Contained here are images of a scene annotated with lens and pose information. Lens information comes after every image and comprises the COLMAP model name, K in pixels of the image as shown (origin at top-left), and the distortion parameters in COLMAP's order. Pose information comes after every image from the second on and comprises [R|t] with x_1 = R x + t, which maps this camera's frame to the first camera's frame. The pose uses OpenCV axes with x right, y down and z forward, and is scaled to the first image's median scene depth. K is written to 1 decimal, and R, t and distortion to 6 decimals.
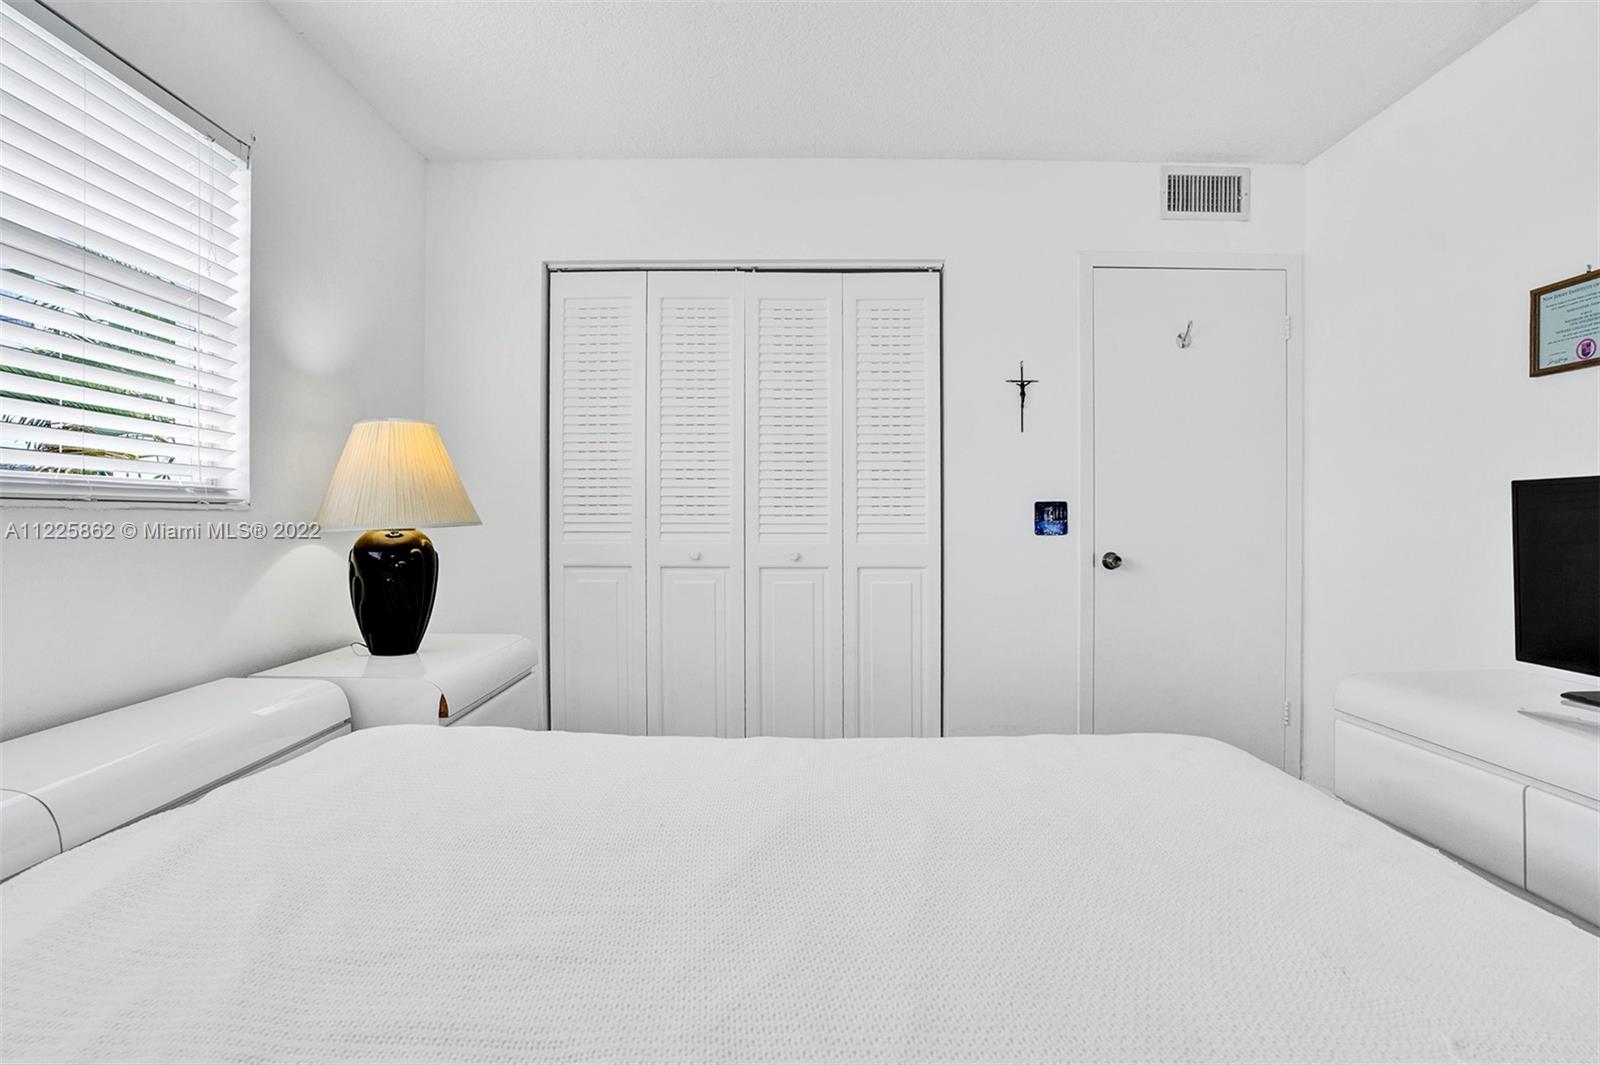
lens RADIAL K [[821.2, 0, 807.0], [0, 821.2, 523.3], [0, 0, 1]] dist [-0.072496, 0.040285]
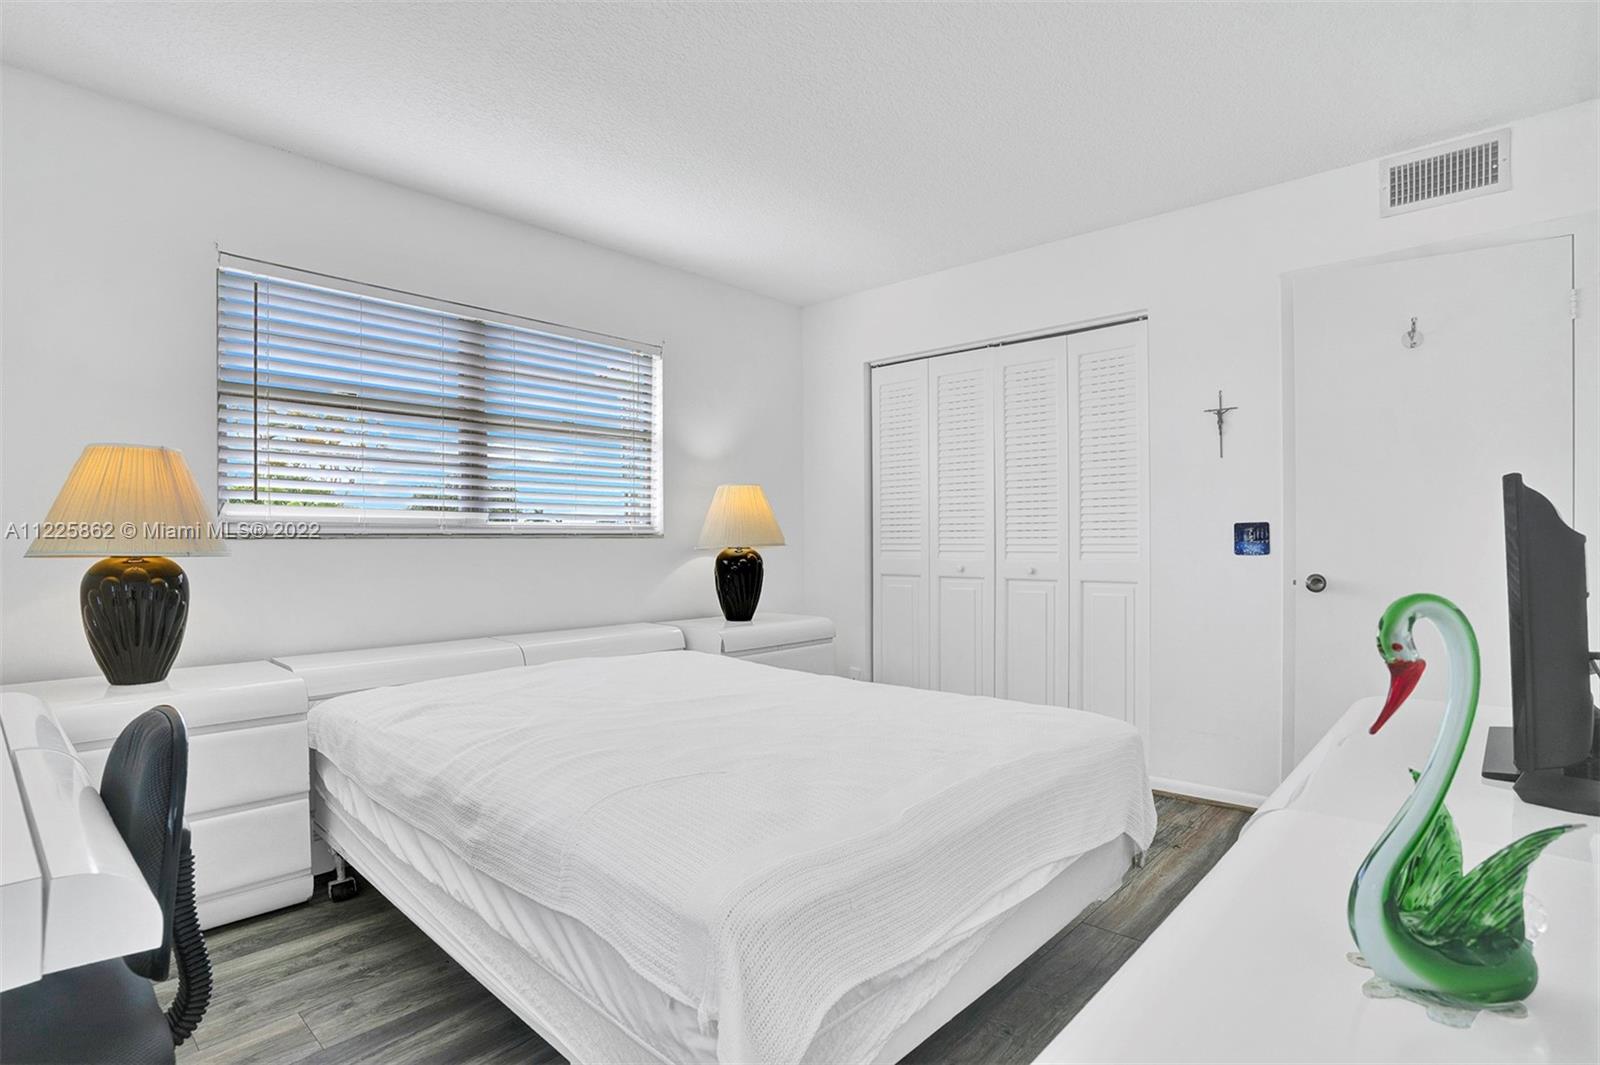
lens RADIAL K [[779.7, 0, 800.0], [0, 779.7, 532.5], [0, 0, 1]] dist [-0.066681, 0.034241]
pose [[0.742642, -0.011346, -0.669592, 0.523514], [0.002344, 0.999894, -0.014343, -0.001555], [0.669684, 0.009082, 0.742590, -0.103248]]
